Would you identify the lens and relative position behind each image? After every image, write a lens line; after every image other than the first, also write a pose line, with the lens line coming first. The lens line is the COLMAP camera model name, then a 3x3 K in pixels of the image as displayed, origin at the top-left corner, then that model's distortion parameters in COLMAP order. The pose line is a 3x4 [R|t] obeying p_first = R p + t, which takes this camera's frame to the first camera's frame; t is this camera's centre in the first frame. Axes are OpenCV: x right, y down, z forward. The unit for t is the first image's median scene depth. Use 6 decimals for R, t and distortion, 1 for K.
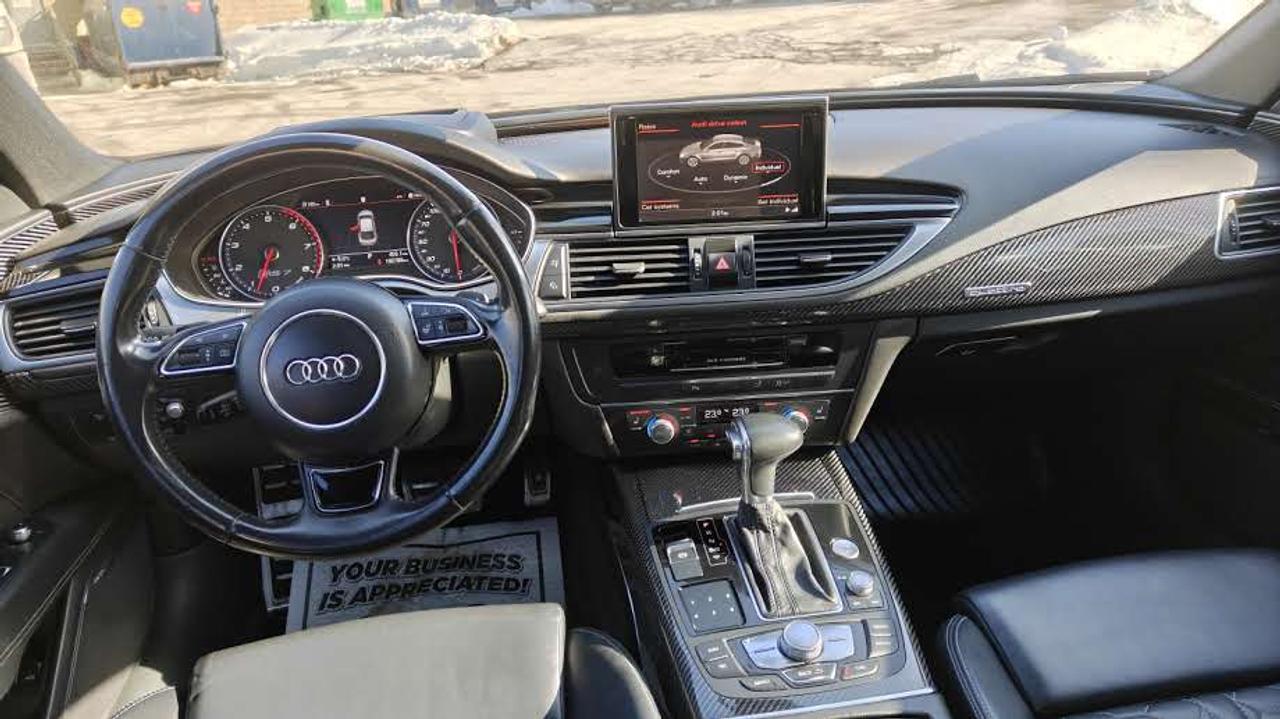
lens RADIAL K [[894.8, 0, 640.0], [0, 894.8, 358.9], [0, 0, 1]] dist [0.019455, -0.003368]
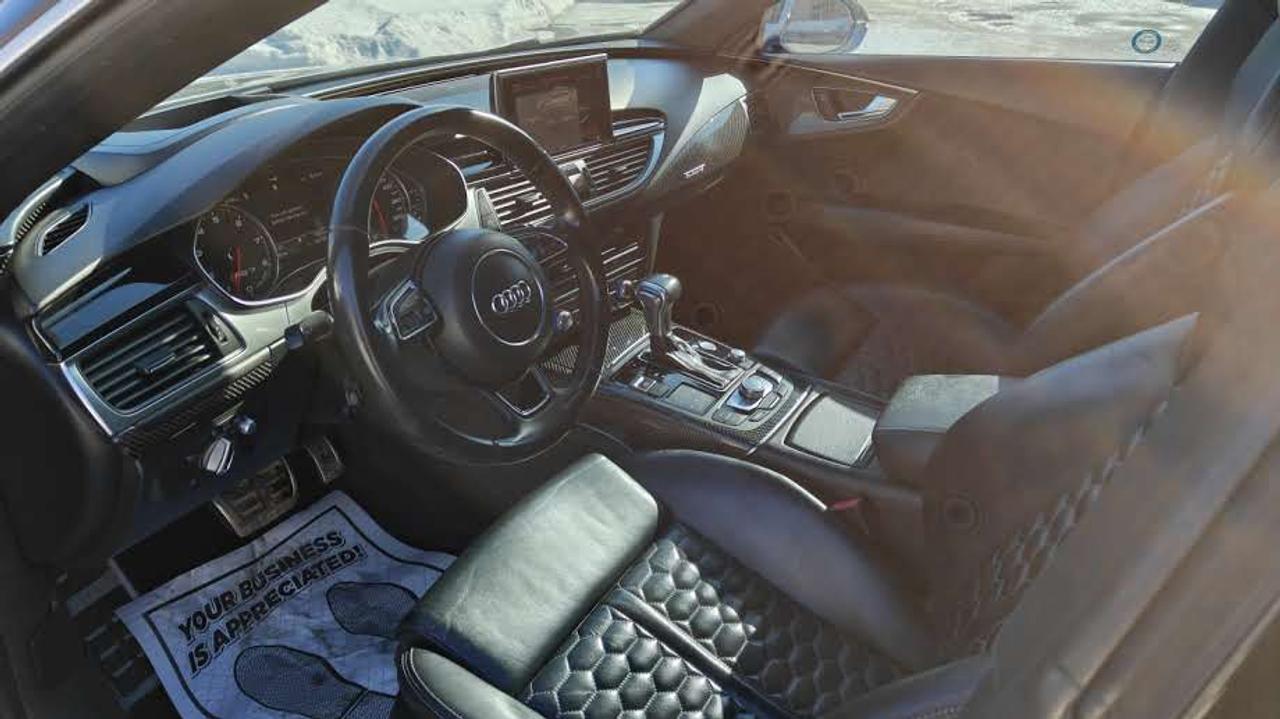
lens RADIAL K [[894.8, 0, 640.3], [0, 894.8, 359.9], [0, 0, 1]] dist [0.019455, -0.003368]
pose [[0.615674, -0.307251, 0.725632, -0.634500], [0.288310, 0.944835, 0.155446, -0.025088], [-0.733364, 0.113503, 0.670294, 0.037043]]
